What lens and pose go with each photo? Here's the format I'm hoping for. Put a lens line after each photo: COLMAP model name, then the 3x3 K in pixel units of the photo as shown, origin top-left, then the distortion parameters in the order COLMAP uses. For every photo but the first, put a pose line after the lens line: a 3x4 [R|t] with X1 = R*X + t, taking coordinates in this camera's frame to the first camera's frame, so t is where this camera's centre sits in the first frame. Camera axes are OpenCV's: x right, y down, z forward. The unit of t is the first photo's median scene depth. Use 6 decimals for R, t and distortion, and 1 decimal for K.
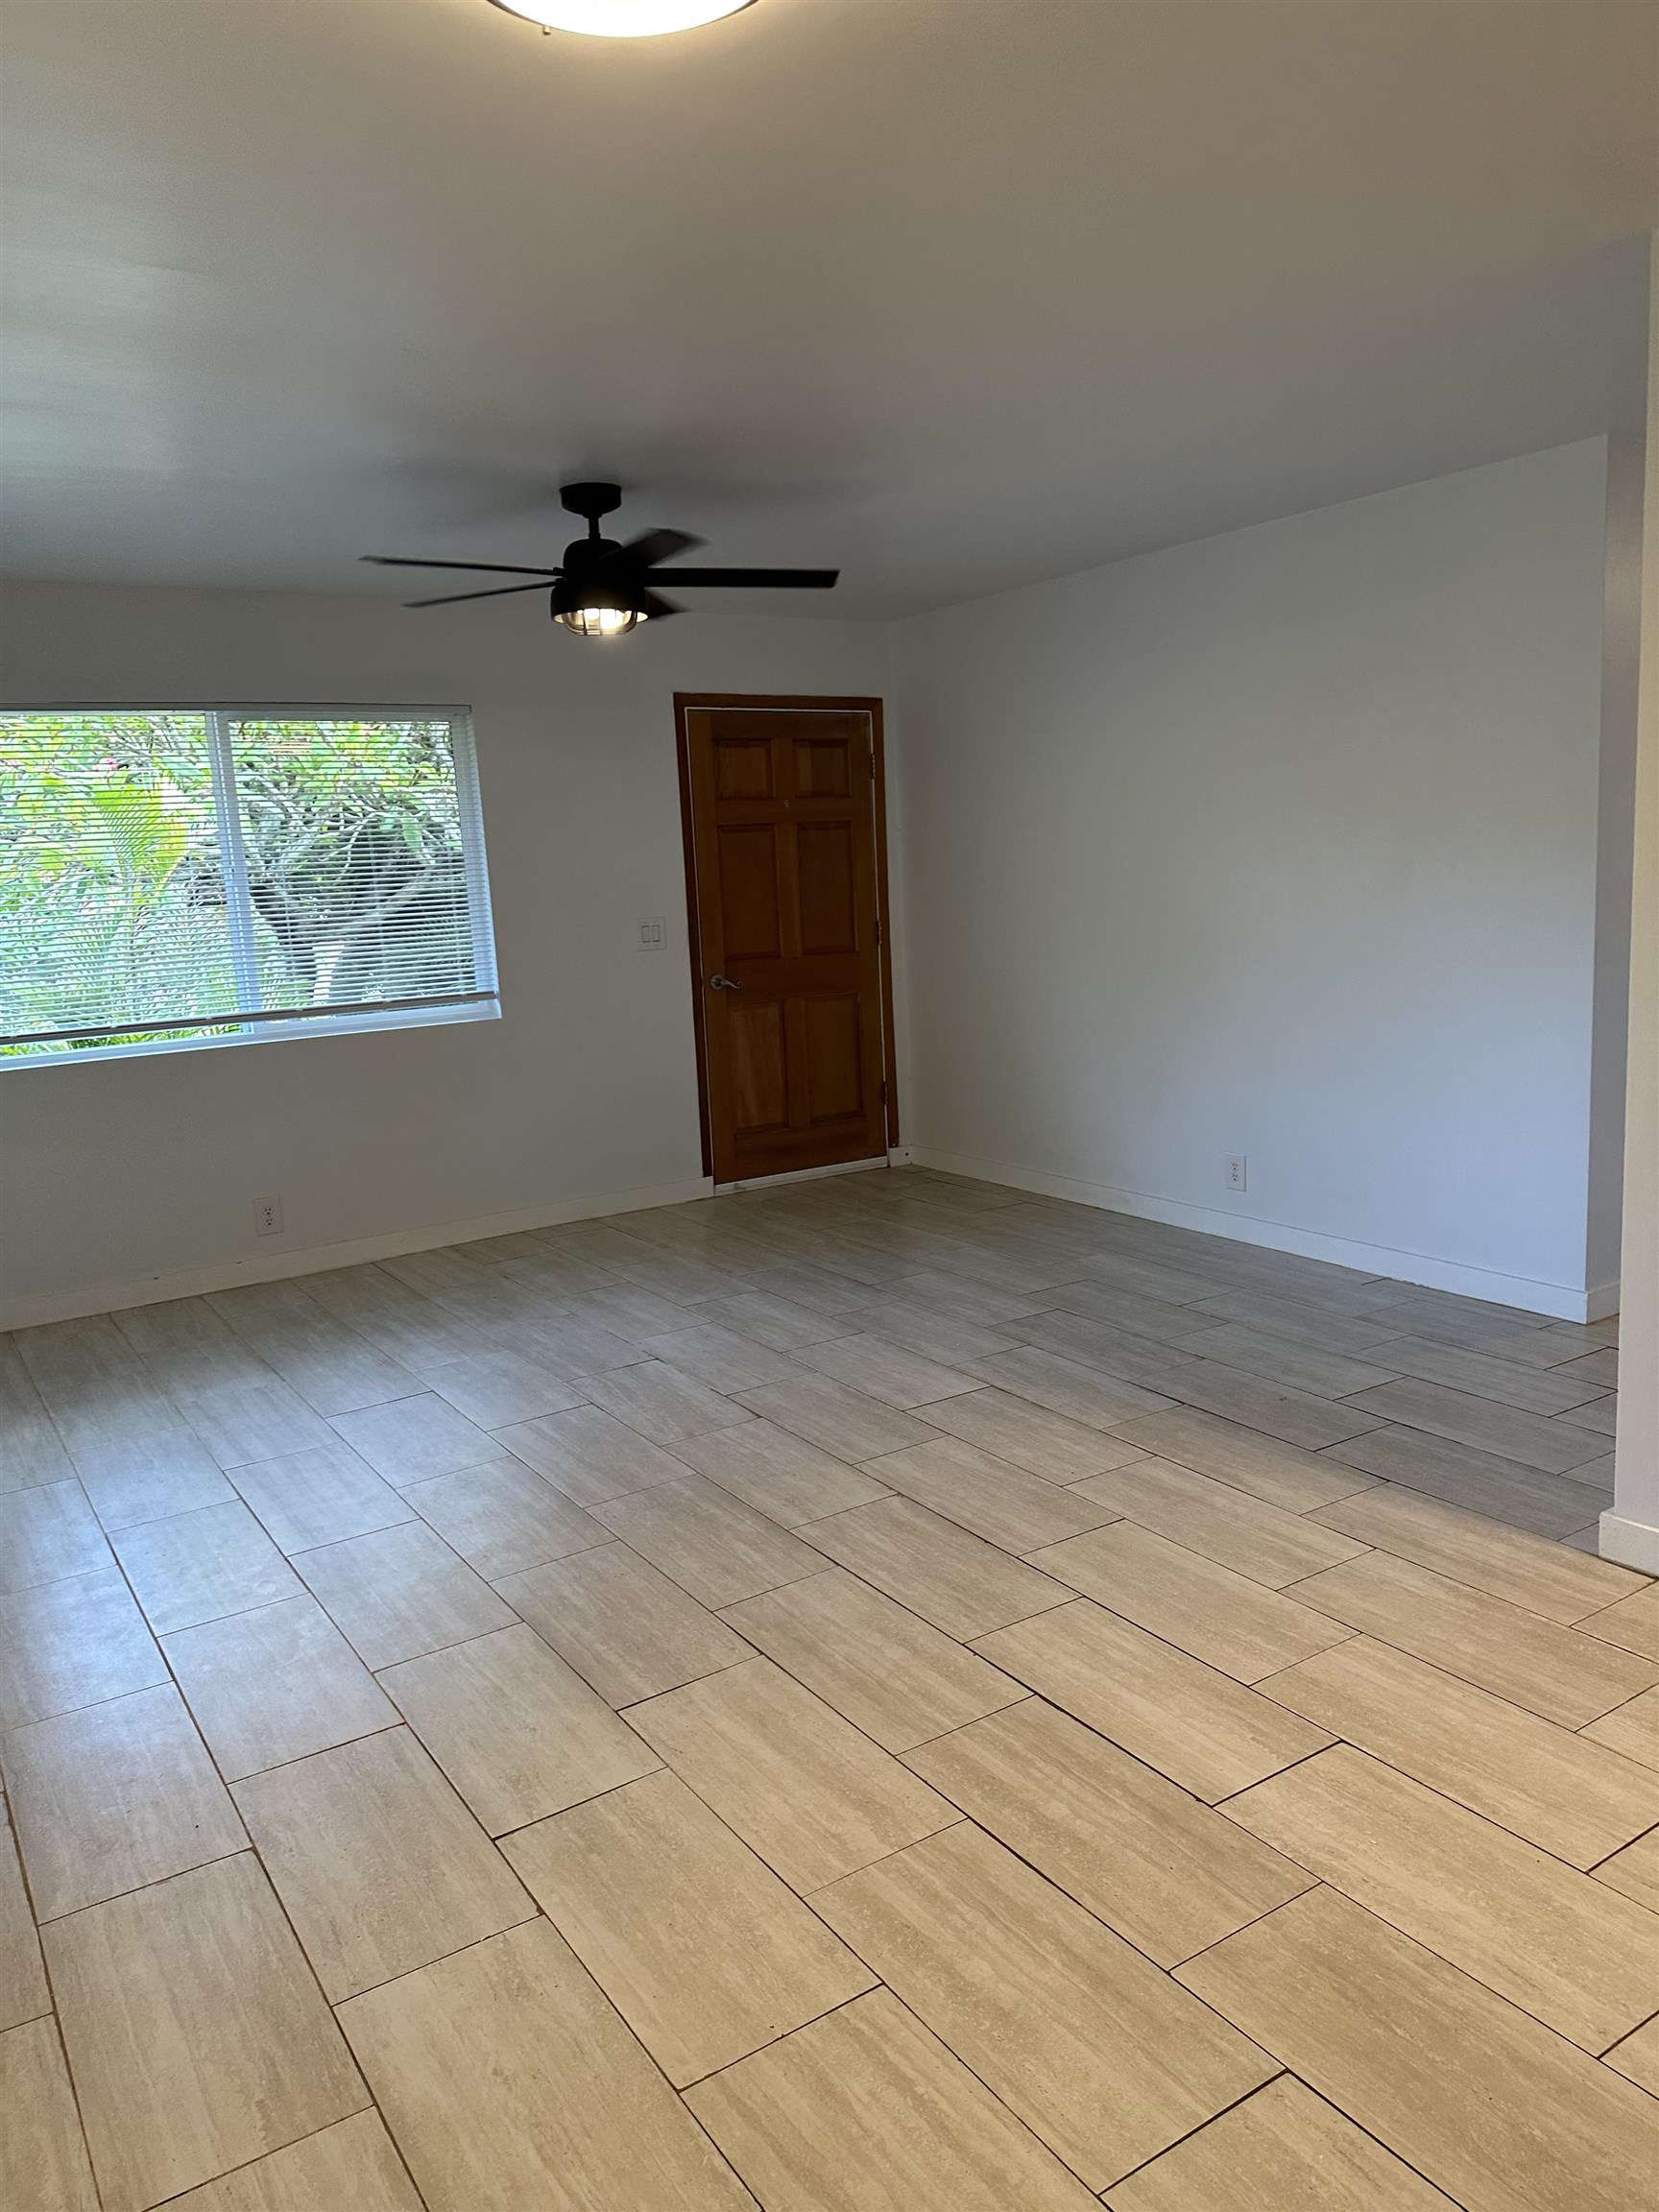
lens RADIAL K [[1552.0, 0, 831.1], [0, 1552.0, 1105.5], [0, 0, 1]] dist [0.004174, -0.002012]
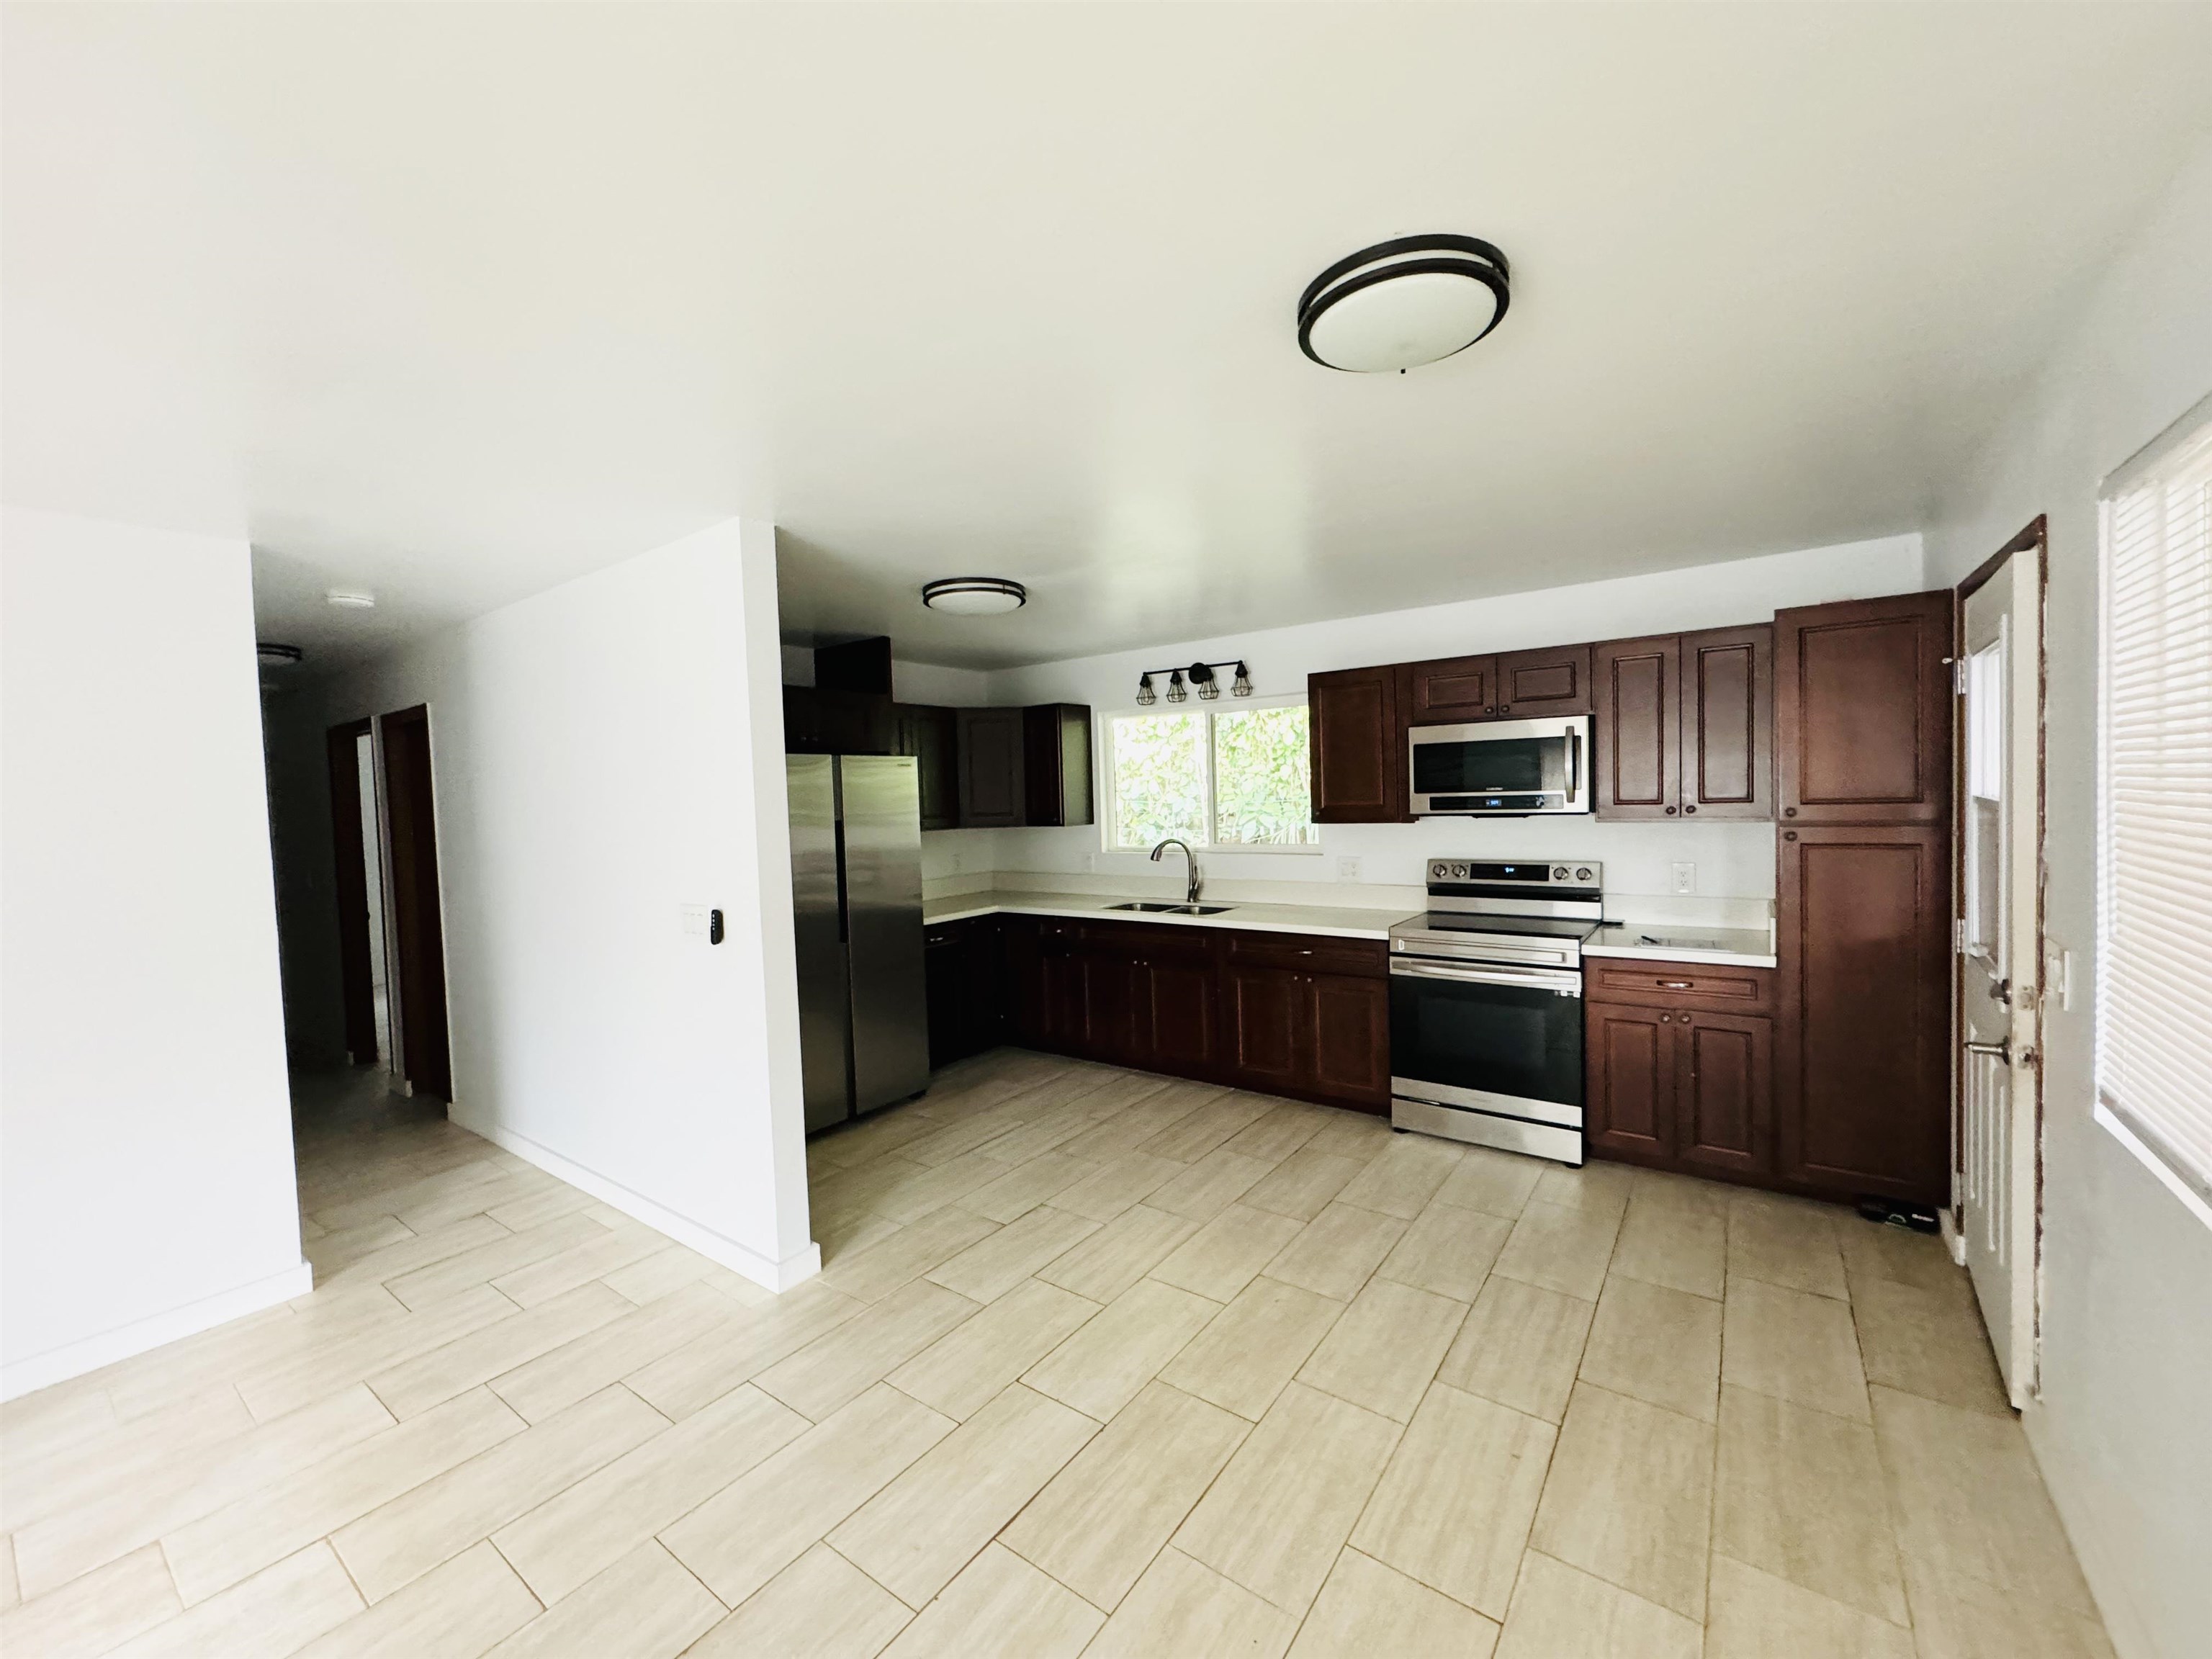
lens RADIAL K [[890.0, 0, 1114.0], [0, 890.0, 825.4], [0, 0, 1]] dist [-0.000826, -0.000051]
pose [[-0.349261, 0.018443, 0.936844, -0.695971], [0.208263, 0.976326, 0.058422, -0.226890], [-0.913588, 0.215515, -0.344834, 1.293493]]
